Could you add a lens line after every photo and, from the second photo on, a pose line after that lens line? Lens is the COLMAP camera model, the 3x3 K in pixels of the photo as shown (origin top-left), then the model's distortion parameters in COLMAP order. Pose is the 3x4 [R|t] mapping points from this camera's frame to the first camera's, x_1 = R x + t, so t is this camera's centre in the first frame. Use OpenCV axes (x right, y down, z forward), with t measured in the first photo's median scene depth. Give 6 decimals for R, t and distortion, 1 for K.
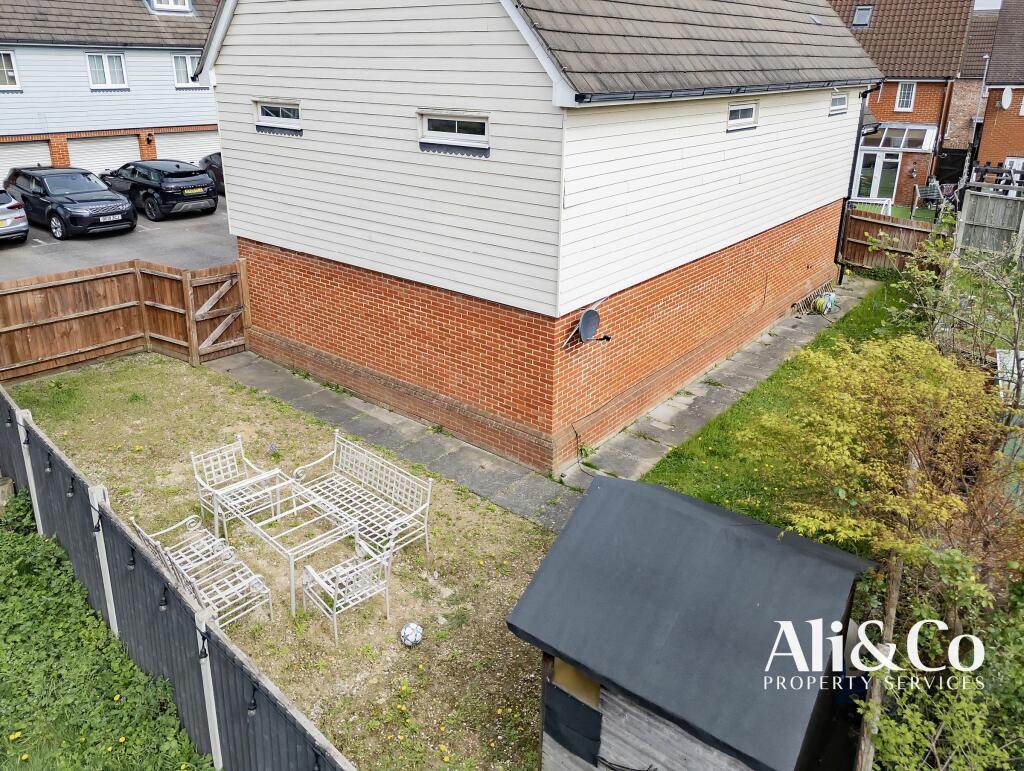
lens RADIAL K [[768.9, 0, 507.4], [0, 768.9, 314.2], [0, 0, 1]] dist [0.096083, -0.122261]
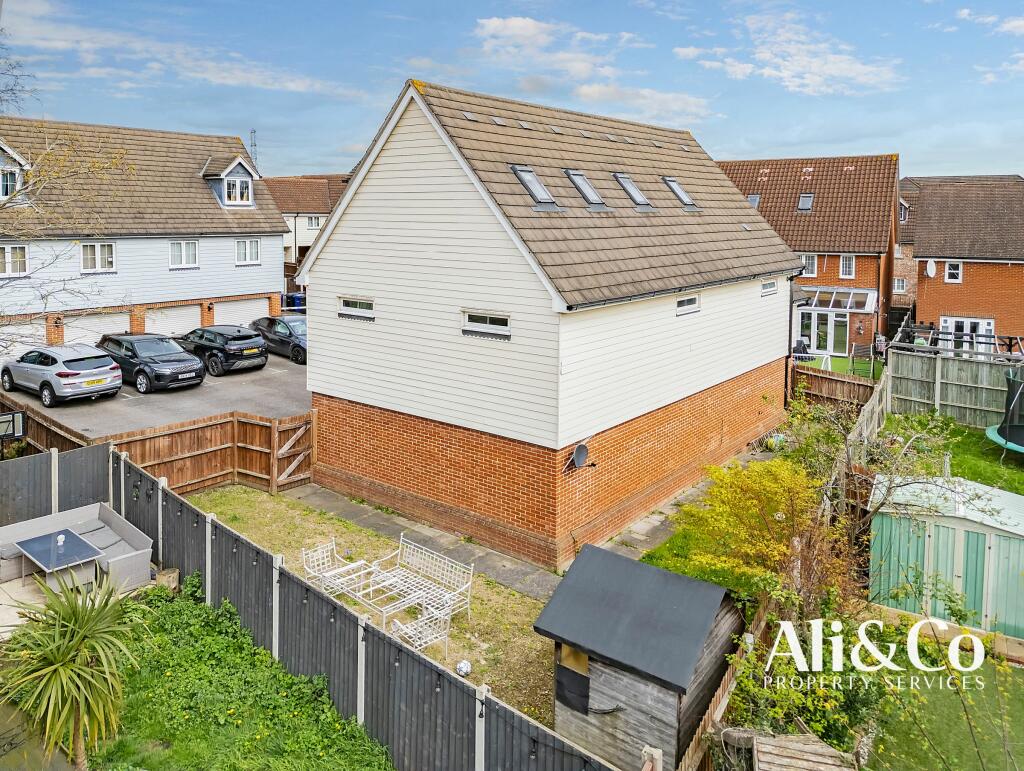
lens RADIAL K [[768.9, 0, 507.4], [0, 768.9, 314.2], [0, 0, 1]] dist [0.096083, -0.122261]
pose [[0.999975, -0.005590, 0.004240, -0.025048], [0.006275, 0.982868, -0.184207, 0.014407], [-0.003138, 0.184229, 0.982878, -0.333925]]
